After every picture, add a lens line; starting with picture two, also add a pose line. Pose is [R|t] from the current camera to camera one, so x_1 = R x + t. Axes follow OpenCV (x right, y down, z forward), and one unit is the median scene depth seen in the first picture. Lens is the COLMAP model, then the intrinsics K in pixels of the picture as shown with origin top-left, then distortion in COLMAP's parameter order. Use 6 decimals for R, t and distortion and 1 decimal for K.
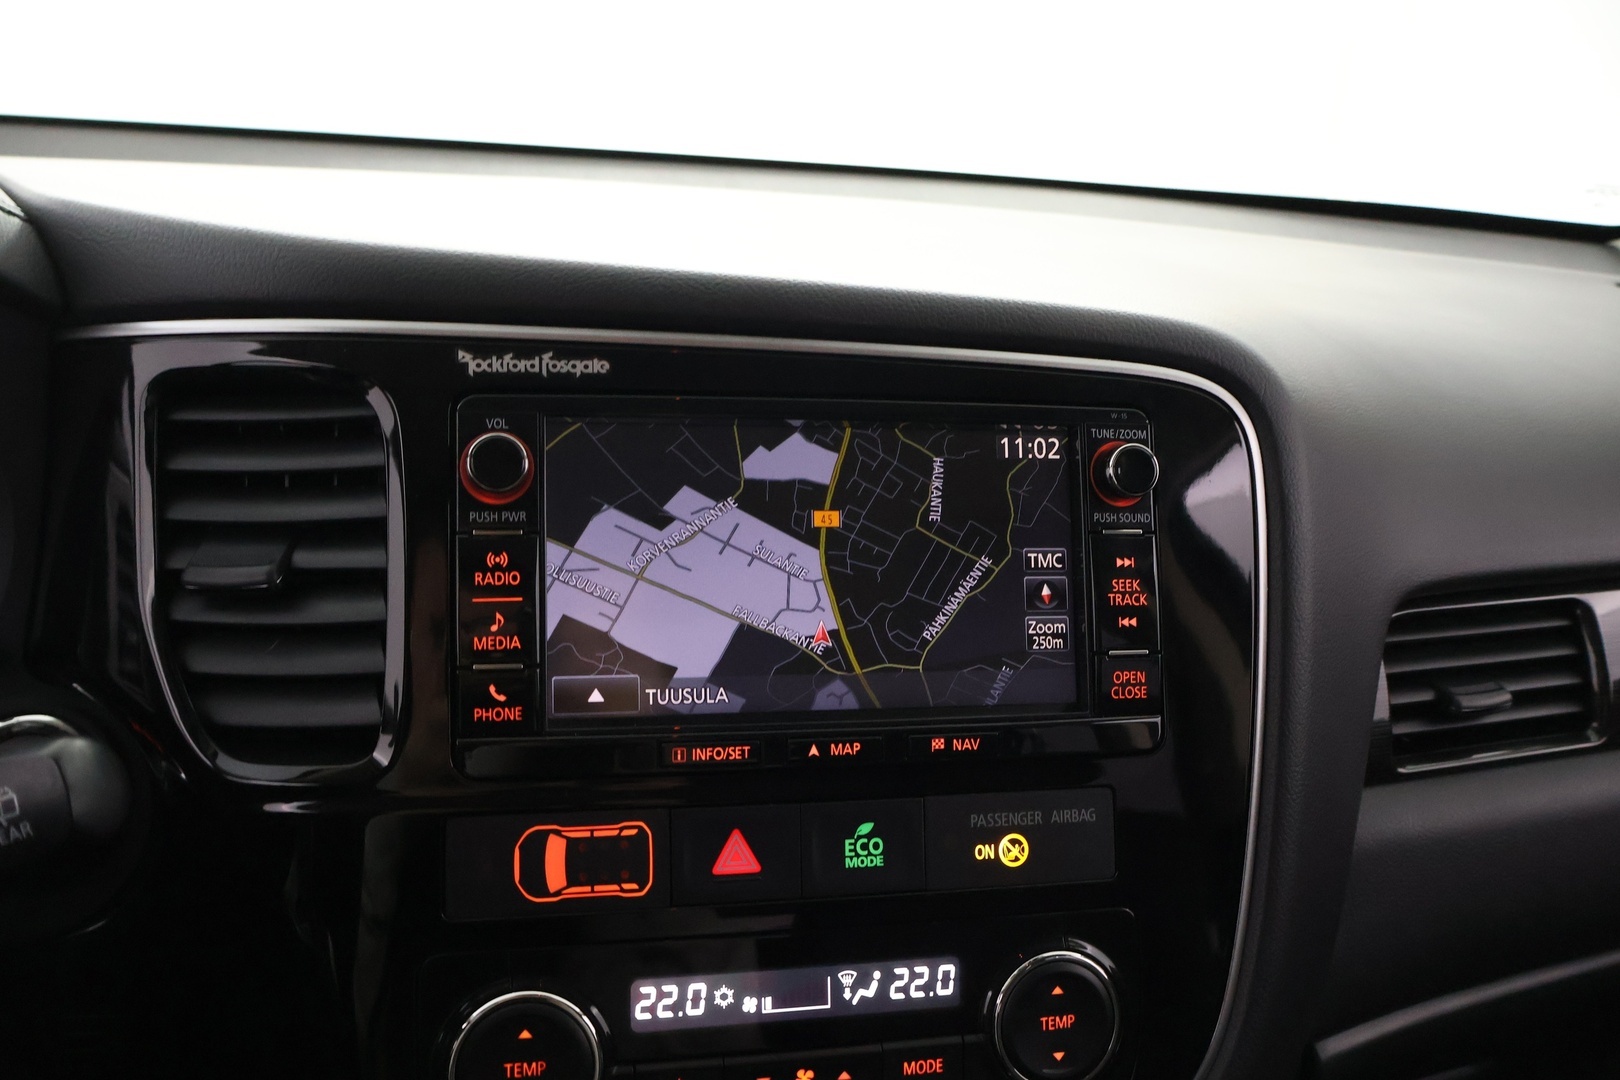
lens RADIAL K [[1401.9, 0, 781.9], [0, 1401.9, 541.9], [0, 0, 1]] dist [0.001779, 0.002626]
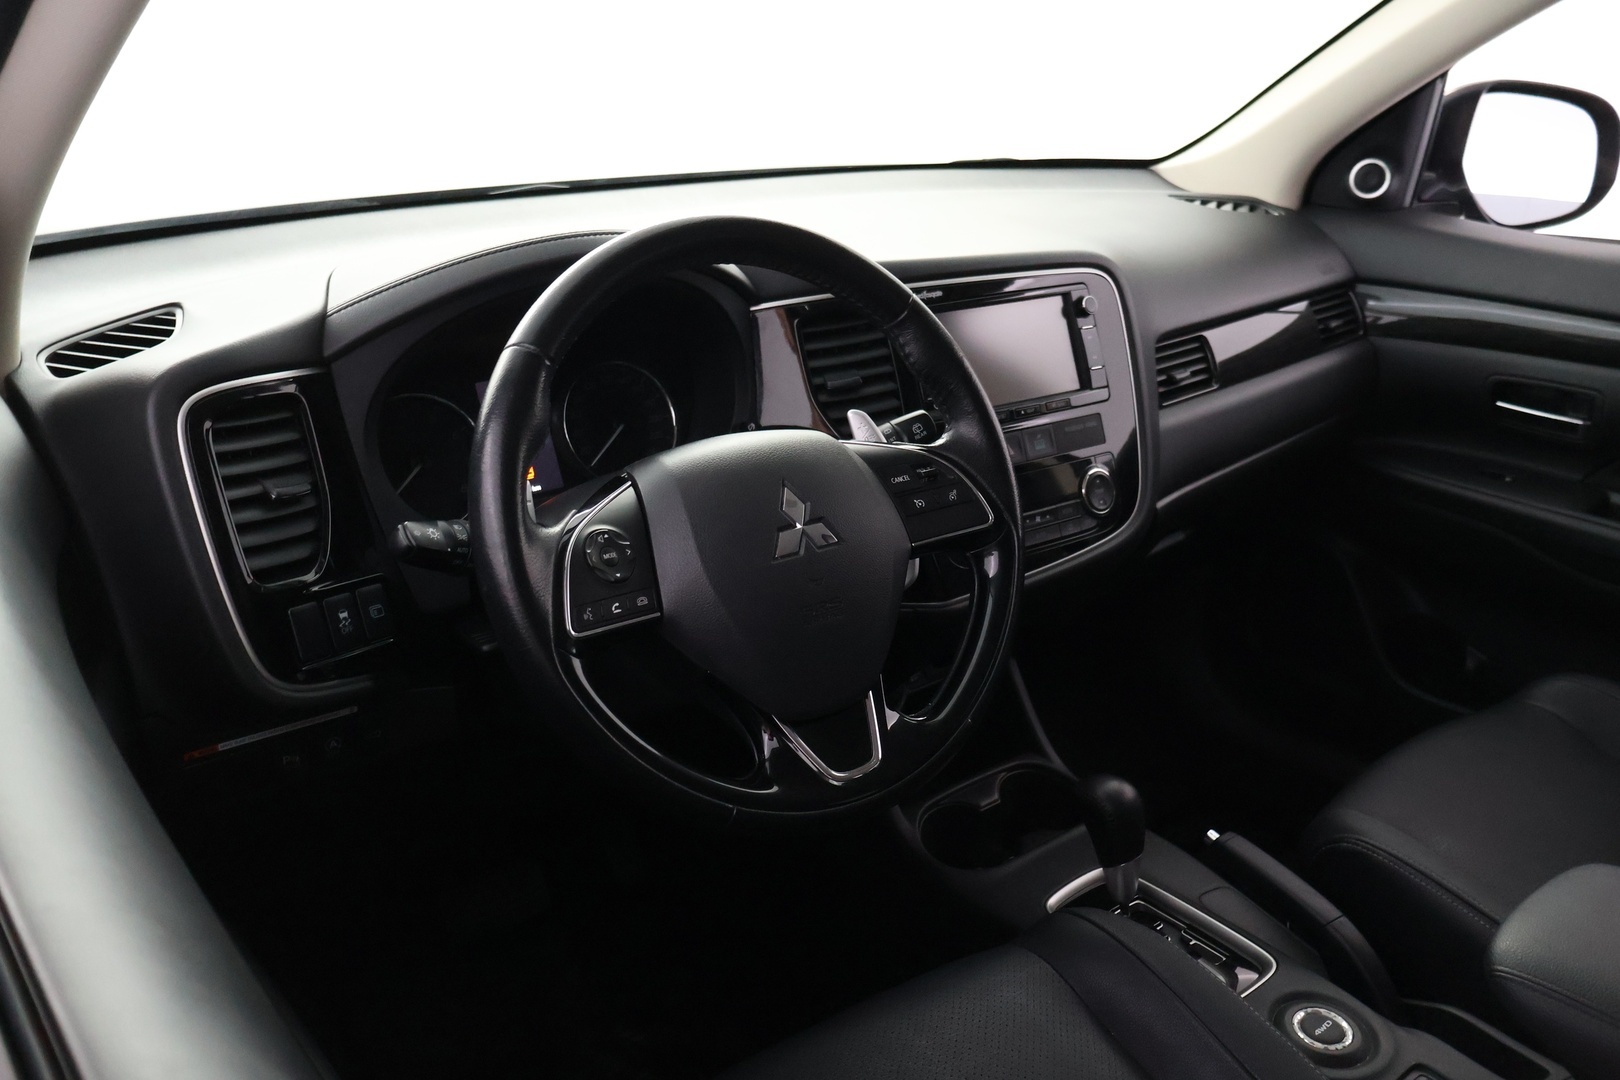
lens RADIAL K [[1394.1, 0, 805.0], [0, 1394.1, 529.5], [0, 0, 1]] dist [-0.000190, 0.006927]
pose [[0.922946, -0.189959, 0.334792, -1.423416], [0.165173, 0.981049, 0.101297, 0.016159], [-0.347690, -0.038193, 0.936831, -1.606887]]
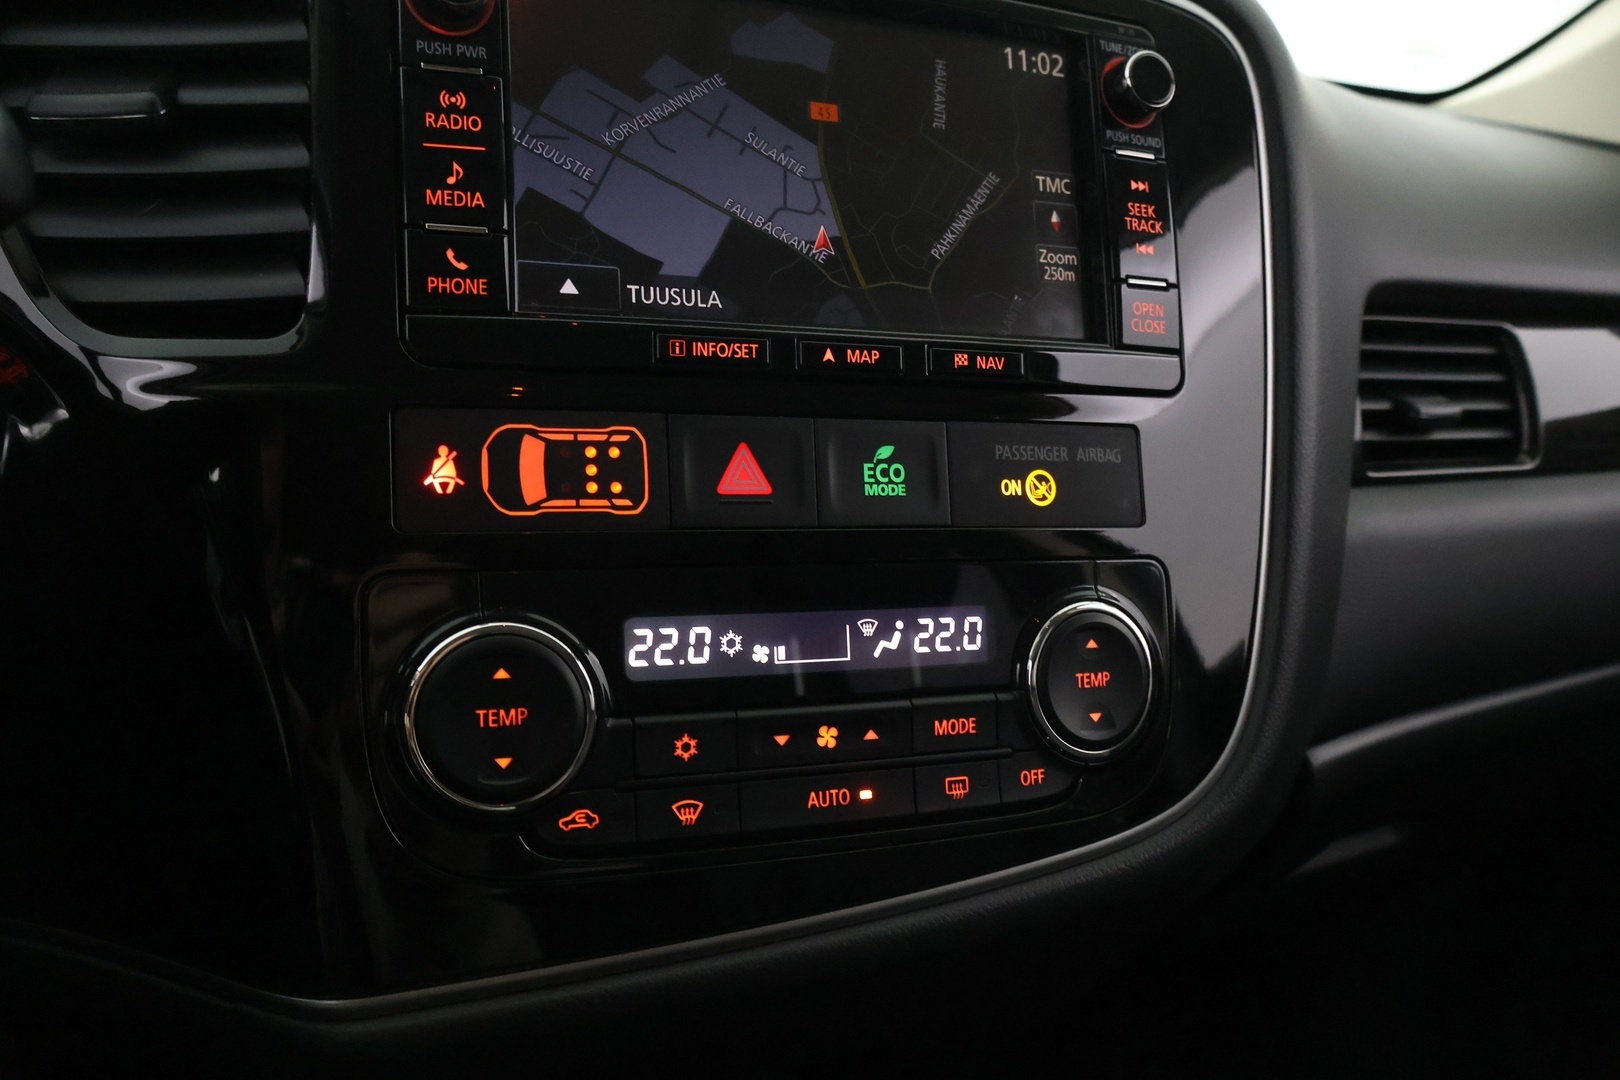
lens RADIAL K [[1409.0, 0, 807.0], [0, 1409.0, 524.6], [0, 0, 1]] dist [-0.004687, 0.013404]
pose [[0.980916, -0.011466, 0.194096, -0.155042], [0.016884, 0.999512, -0.026285, 0.269136], [-0.193700, 0.029061, 0.980630, 0.160985]]
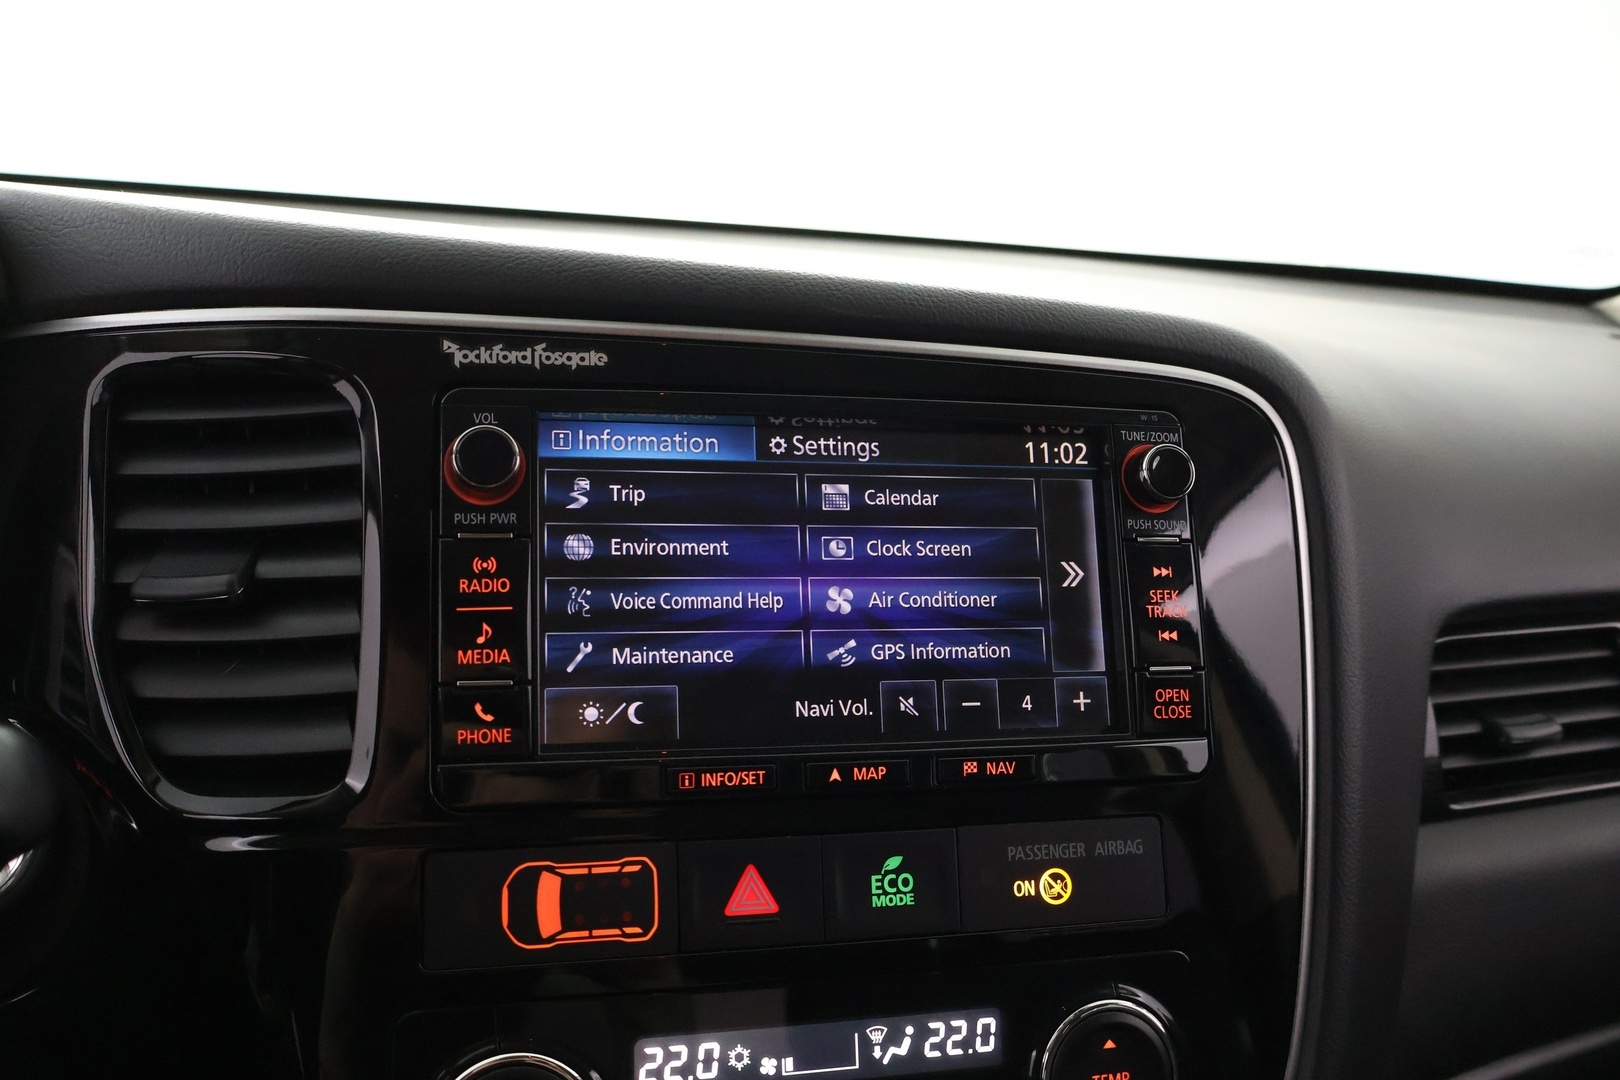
lens RADIAL K [[1394.1, 0, 805.0], [0, 1394.1, 529.5], [0, 0, 1]] dist [-0.000190, 0.006927]
pose [[0.999344, -0.012514, 0.033976, -0.024881], [0.015679, 0.995396, -0.094557, 0.074486], [-0.032636, 0.095028, 0.994940, 0.088717]]
